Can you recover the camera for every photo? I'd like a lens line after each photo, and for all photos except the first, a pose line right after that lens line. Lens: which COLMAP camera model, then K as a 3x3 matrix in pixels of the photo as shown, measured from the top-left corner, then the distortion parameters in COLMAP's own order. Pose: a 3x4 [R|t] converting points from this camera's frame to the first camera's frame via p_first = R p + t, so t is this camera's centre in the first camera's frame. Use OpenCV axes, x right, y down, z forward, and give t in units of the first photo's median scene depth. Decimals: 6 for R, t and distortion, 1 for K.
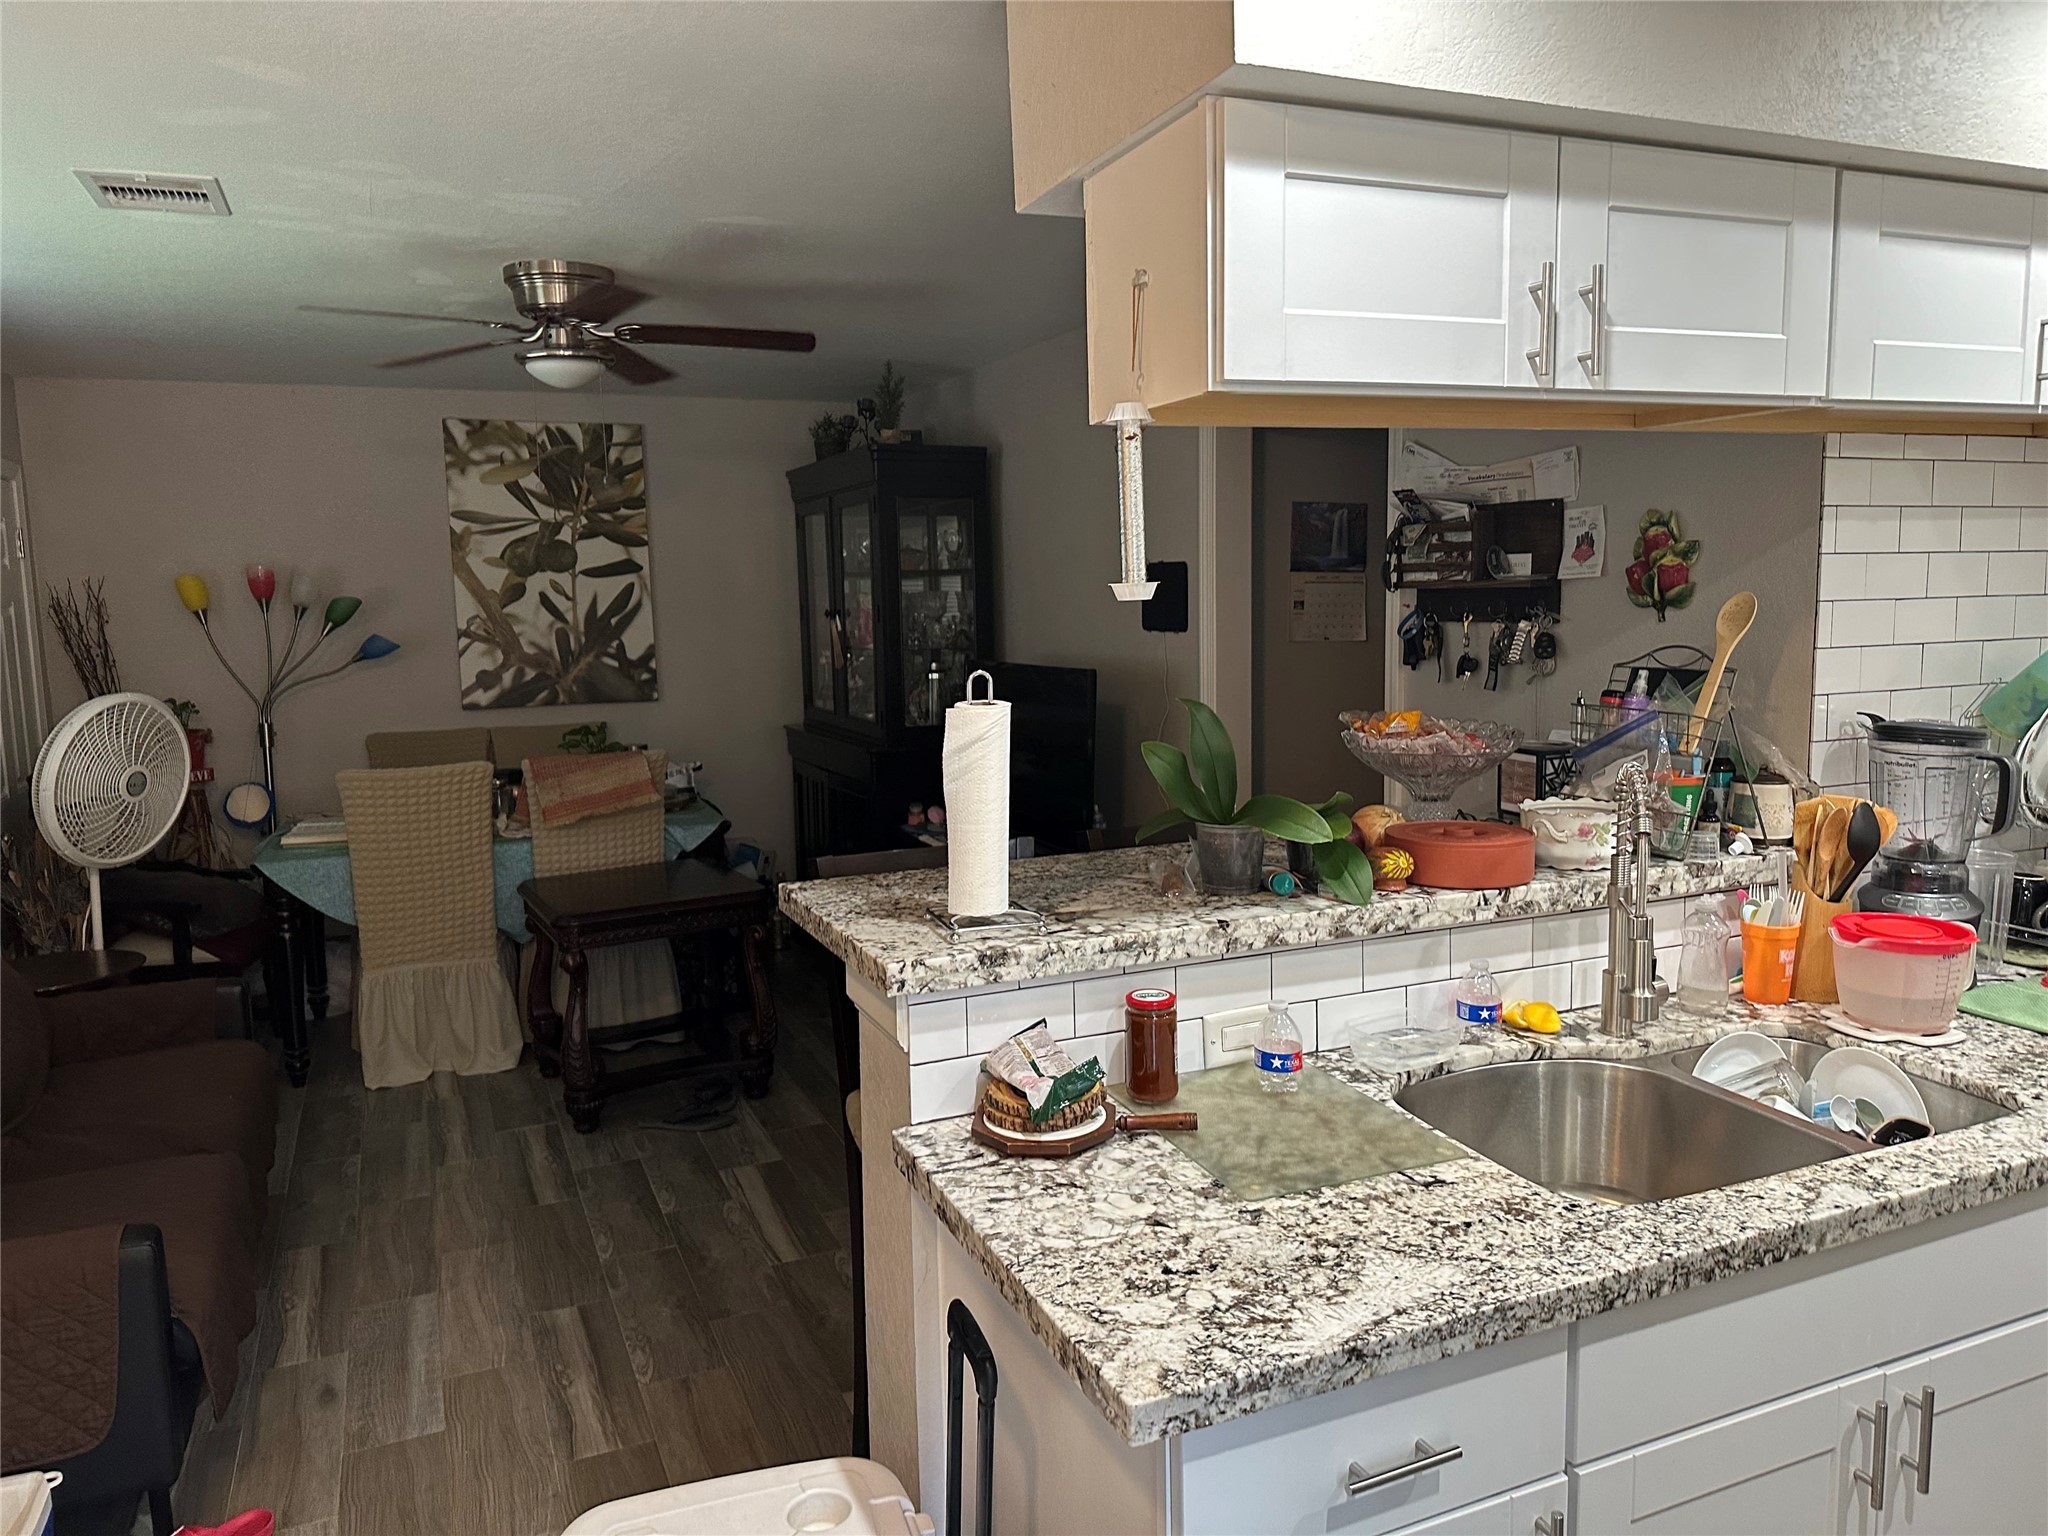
lens RADIAL K [[1455.0, 0, 1024.0], [0, 1455.0, 768.0], [0, 0, 1]] dist [0.045726, -0.093688]
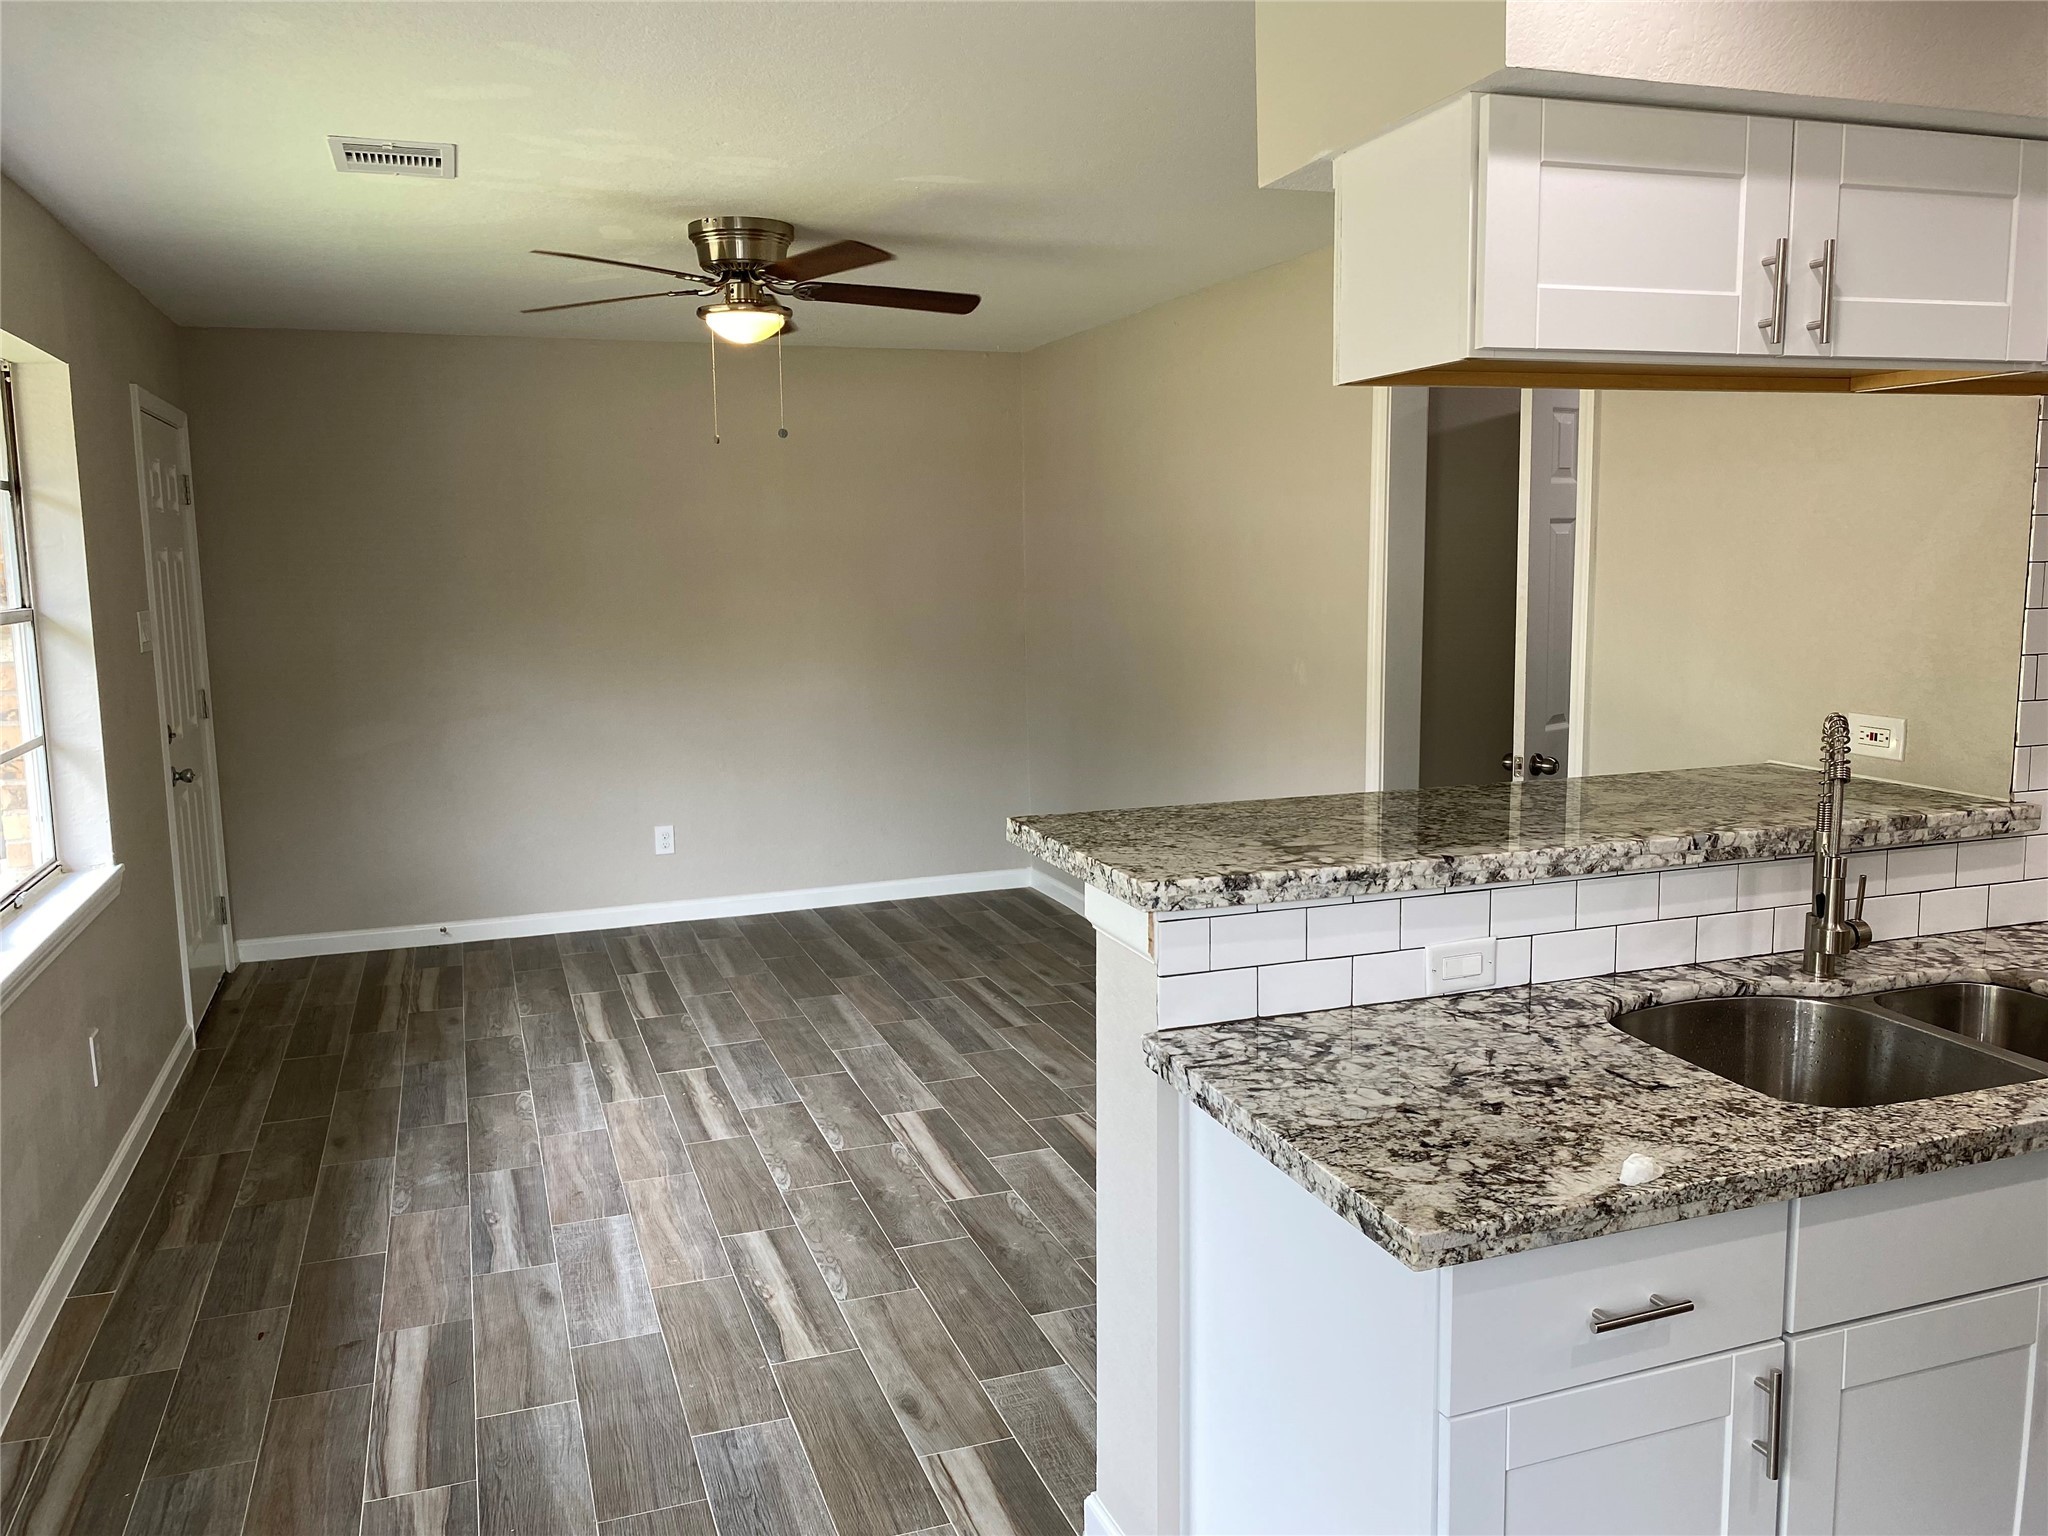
lens RADIAL K [[1550.6, 0, 1024.0], [0, 1550.6, 768.0], [0, 0, 1]] dist [-0.002175, 0.008891]
pose [[0.997518, 0.018768, -0.067858, -0.125952], [-0.017425, 0.999642, 0.020322, 0.031083], [0.068215, -0.019089, 0.997488, -0.198073]]
